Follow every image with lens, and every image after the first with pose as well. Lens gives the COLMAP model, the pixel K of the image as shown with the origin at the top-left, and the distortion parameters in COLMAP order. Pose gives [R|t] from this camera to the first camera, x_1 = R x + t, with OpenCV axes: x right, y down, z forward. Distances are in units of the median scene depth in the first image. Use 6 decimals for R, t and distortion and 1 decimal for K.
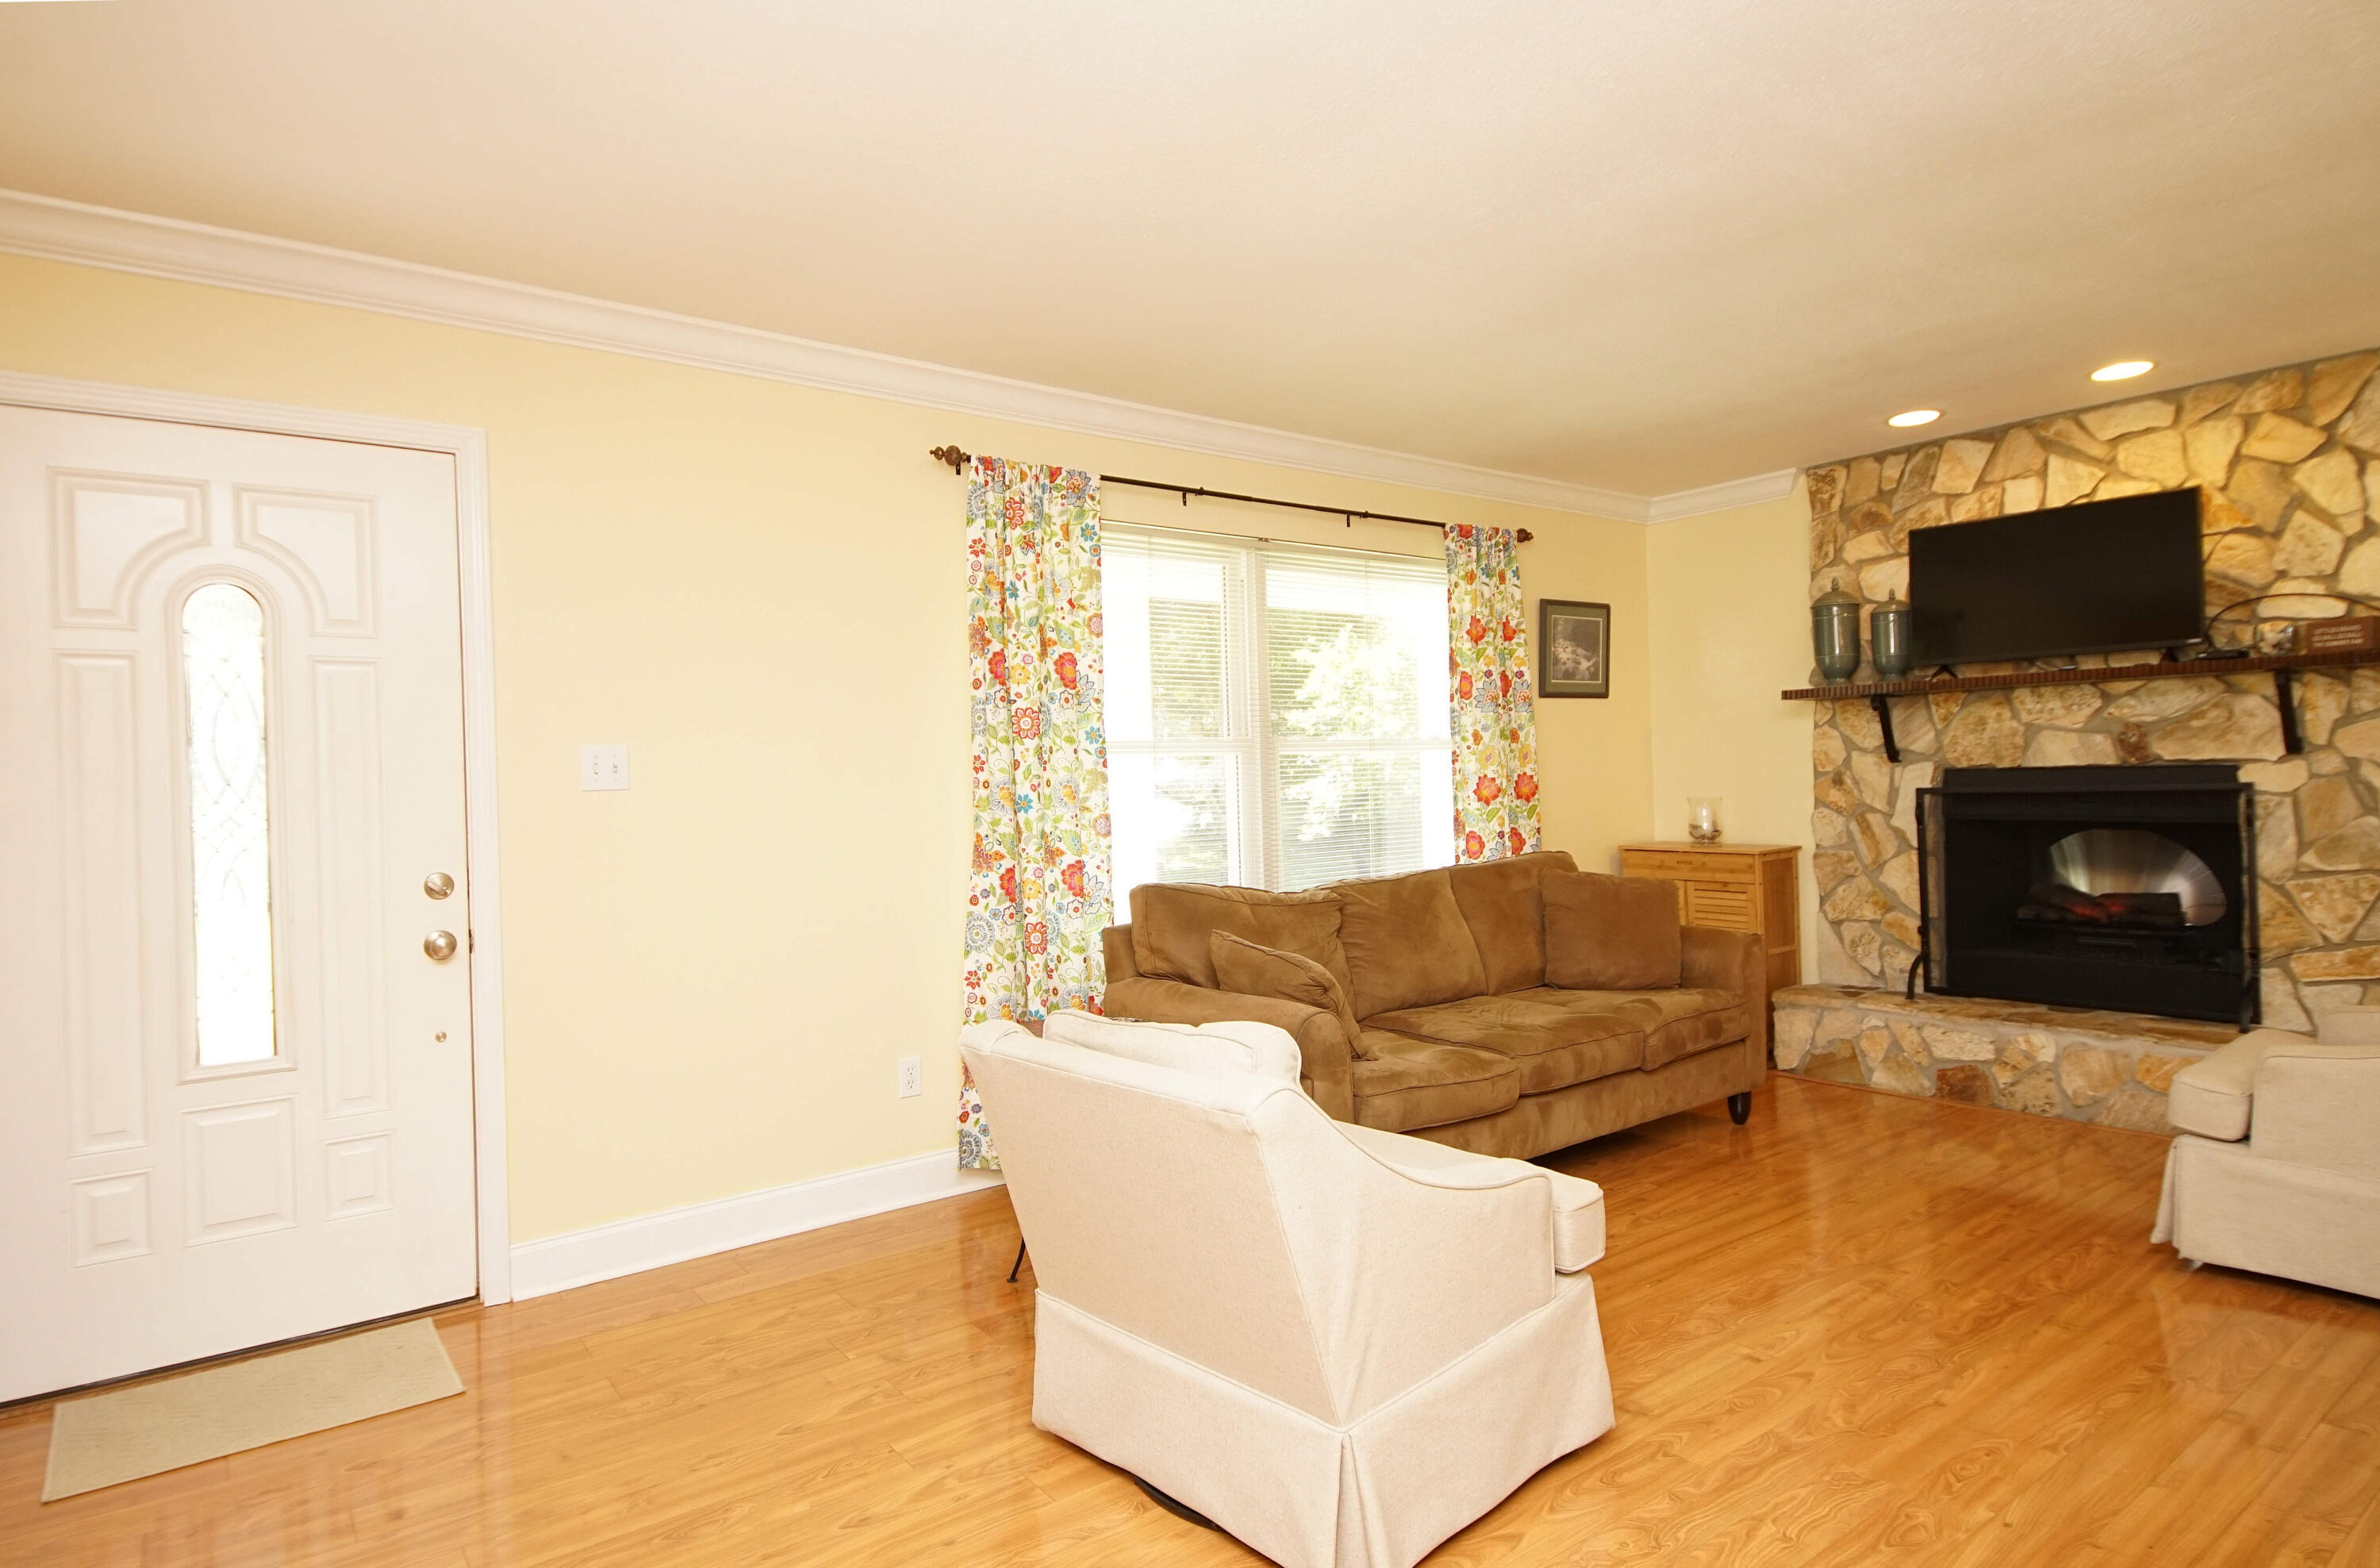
lens RADIAL K [[1276.9, 0, 1109.4], [0, 1276.9, 793.1], [0, 0, 1]] dist [-0.018981, -0.010961]
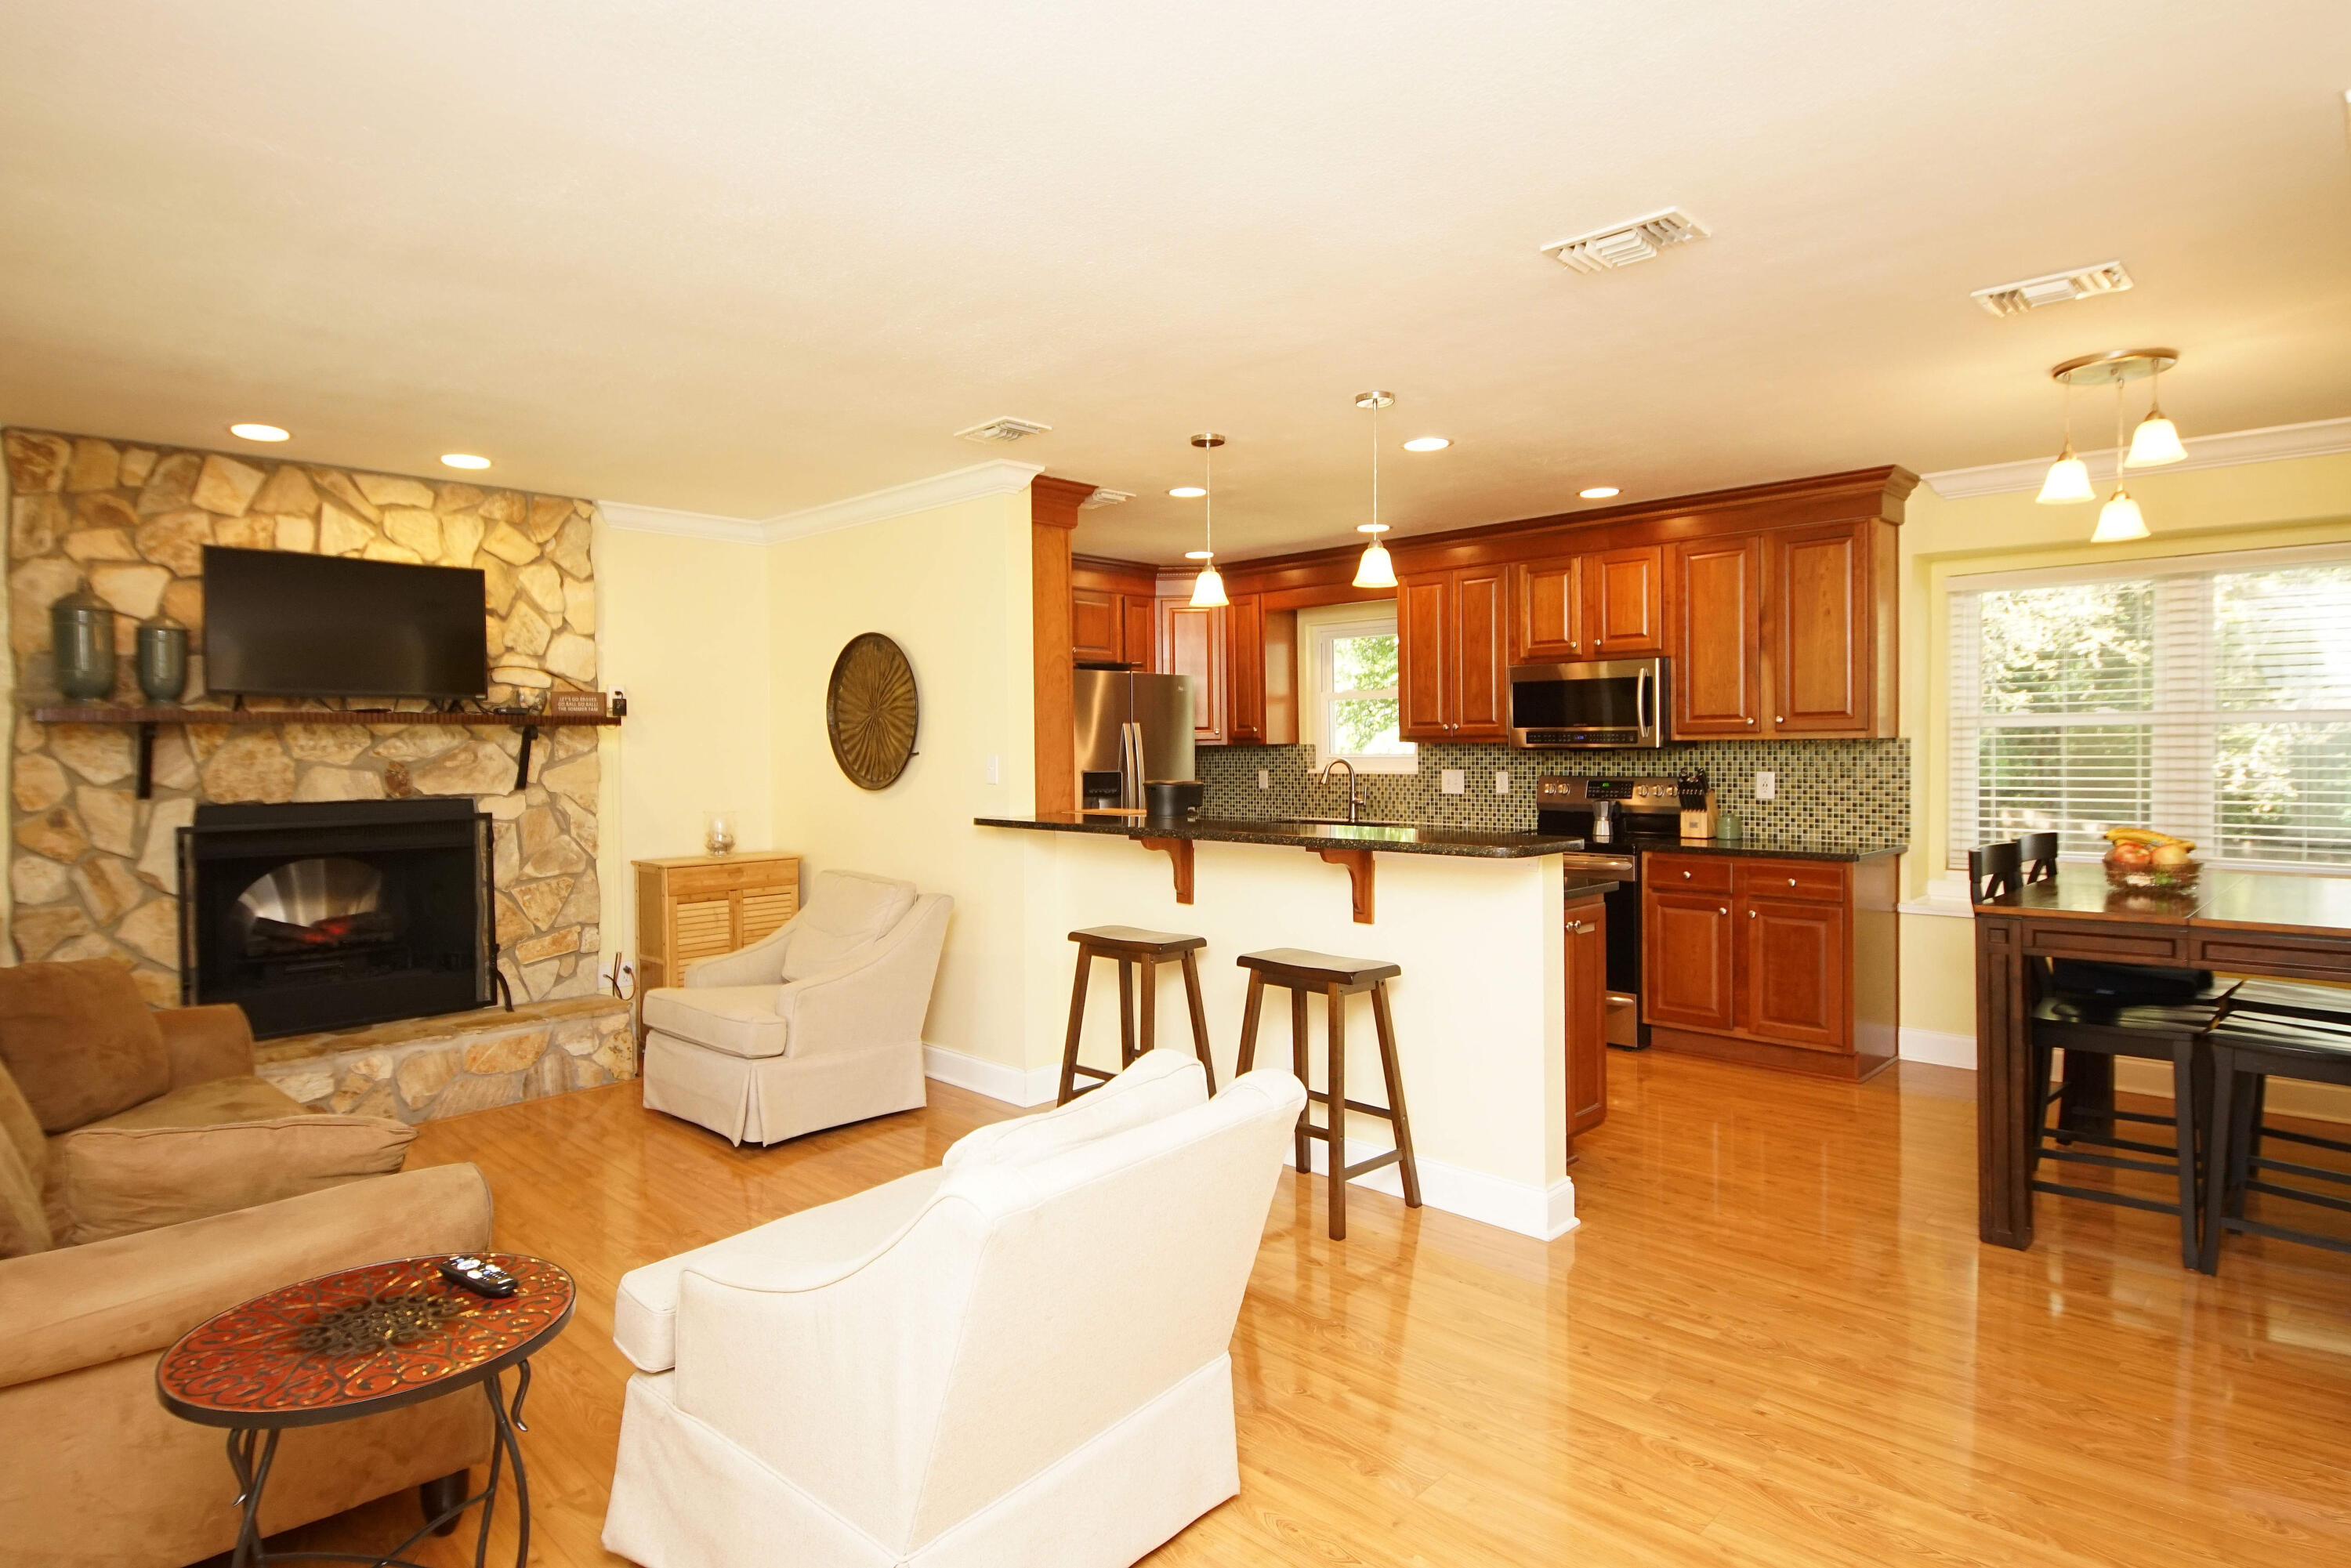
lens RADIAL K [[1262.1, 0, 1150.8], [0, 1262.1, 772.4], [0, 0, 1]] dist [0.028361, -0.023830]
pose [[-0.189465, 0.010181, 0.981835, -0.395570], [0.023552, 0.999706, -0.005821, -0.021973], [-0.981605, 0.022021, -0.189649, 0.505625]]
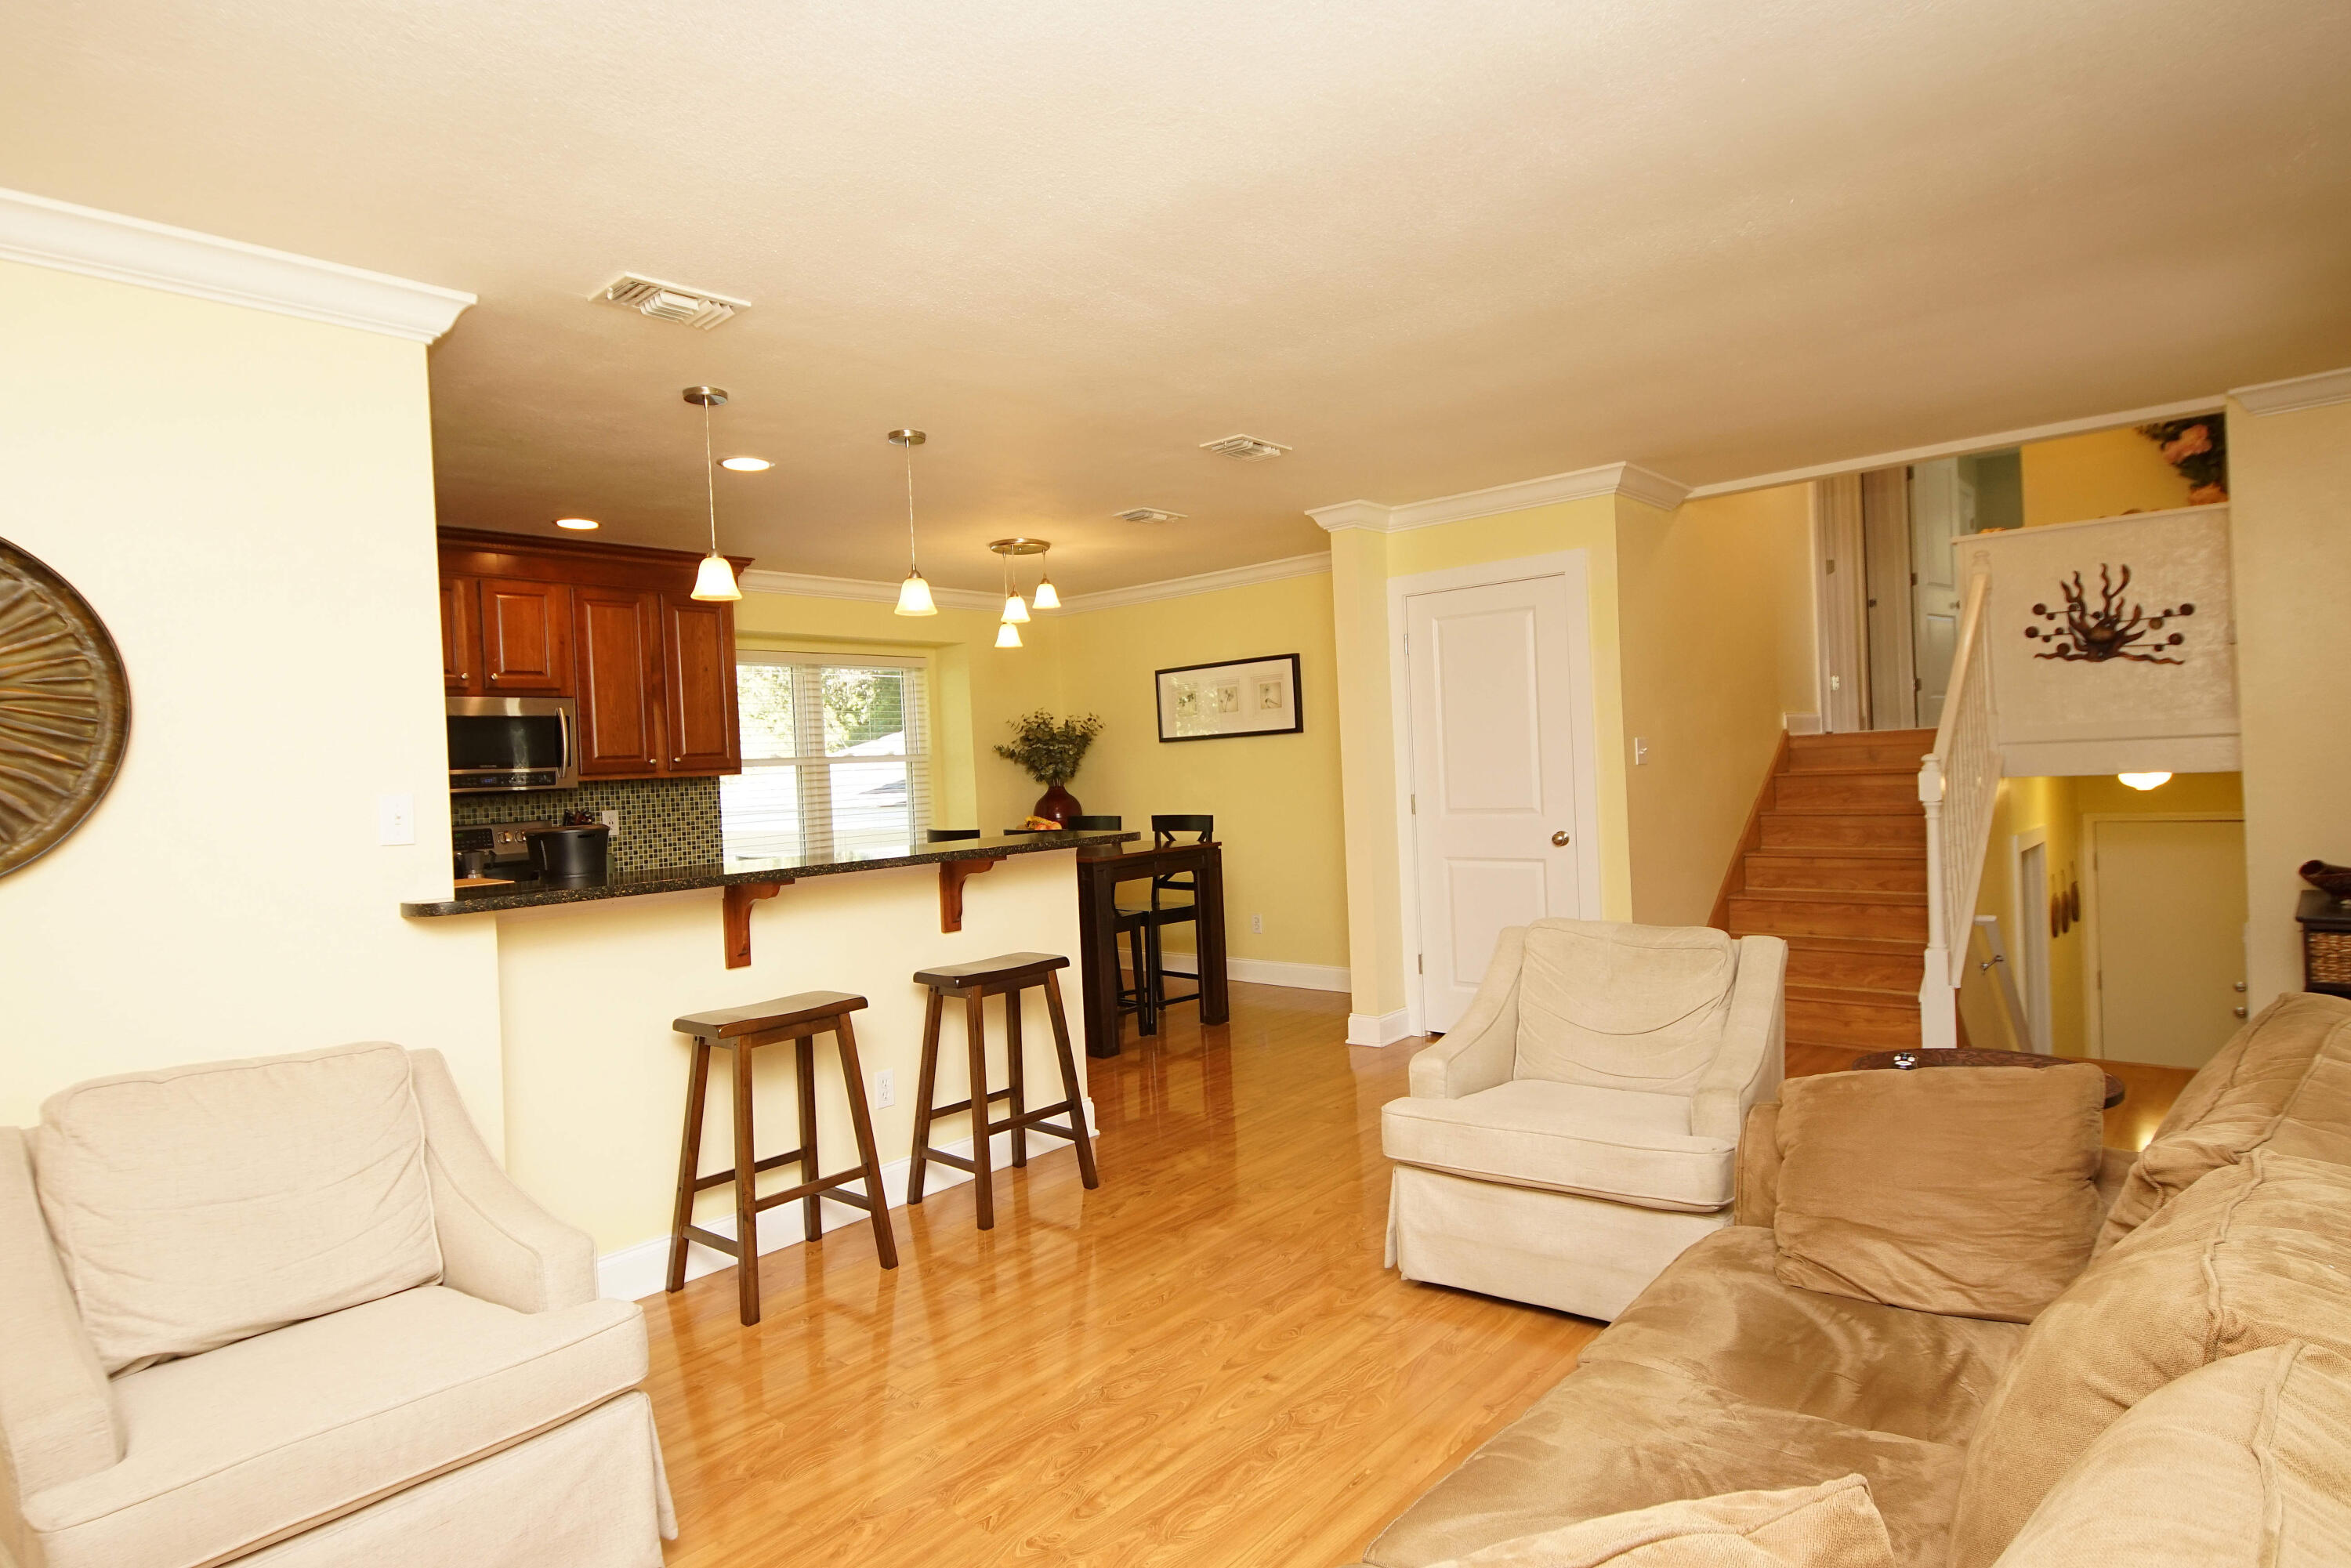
lens RADIAL K [[1256.5, 0, 1154.5], [0, 1256.5, 774.3], [0, 0, 1]] dist [0.037212, -0.038120]
pose [[-0.967749, 0.074494, -0.240649, 0.446989], [0.070950, 0.997206, 0.023373, -0.043451], [0.241718, 0.005545, -0.970331, 1.088352]]
